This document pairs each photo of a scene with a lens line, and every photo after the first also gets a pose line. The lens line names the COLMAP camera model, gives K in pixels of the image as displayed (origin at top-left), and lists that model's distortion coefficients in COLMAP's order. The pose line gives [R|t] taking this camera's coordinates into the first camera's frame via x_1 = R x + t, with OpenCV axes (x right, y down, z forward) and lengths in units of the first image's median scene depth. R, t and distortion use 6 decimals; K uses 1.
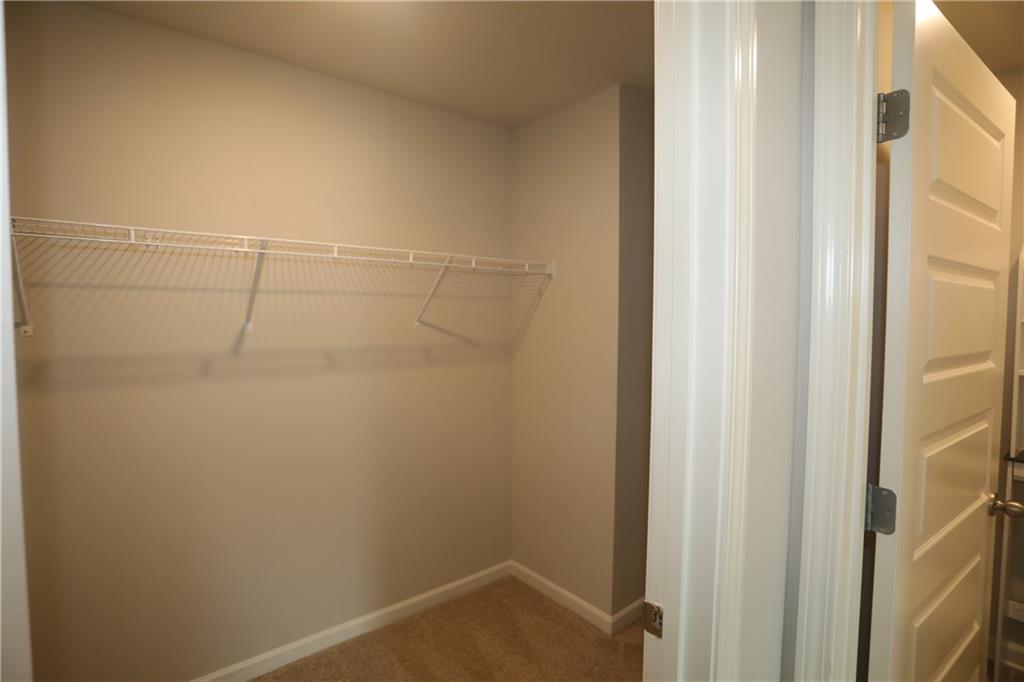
lens RADIAL K [[501.5, 0, 507.7], [0, 501.5, 339.0], [0, 0, 1]] dist [-0.067026, 0.026784]
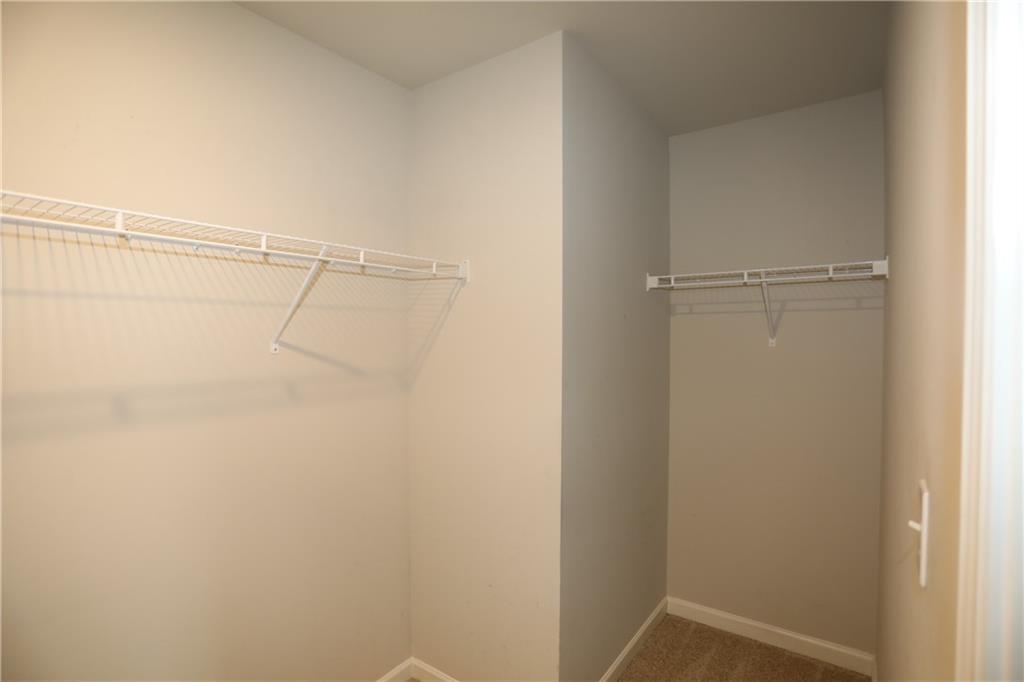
lens RADIAL K [[501.5, 0, 507.7], [0, 501.5, 339.0], [0, 0, 1]] dist [-0.067026, 0.026784]
pose [[0.965244, -0.009020, 0.261195, -0.050176], [0.018306, 0.999283, -0.033138, -0.011882], [-0.260709, 0.036768, 0.964717, 0.264314]]
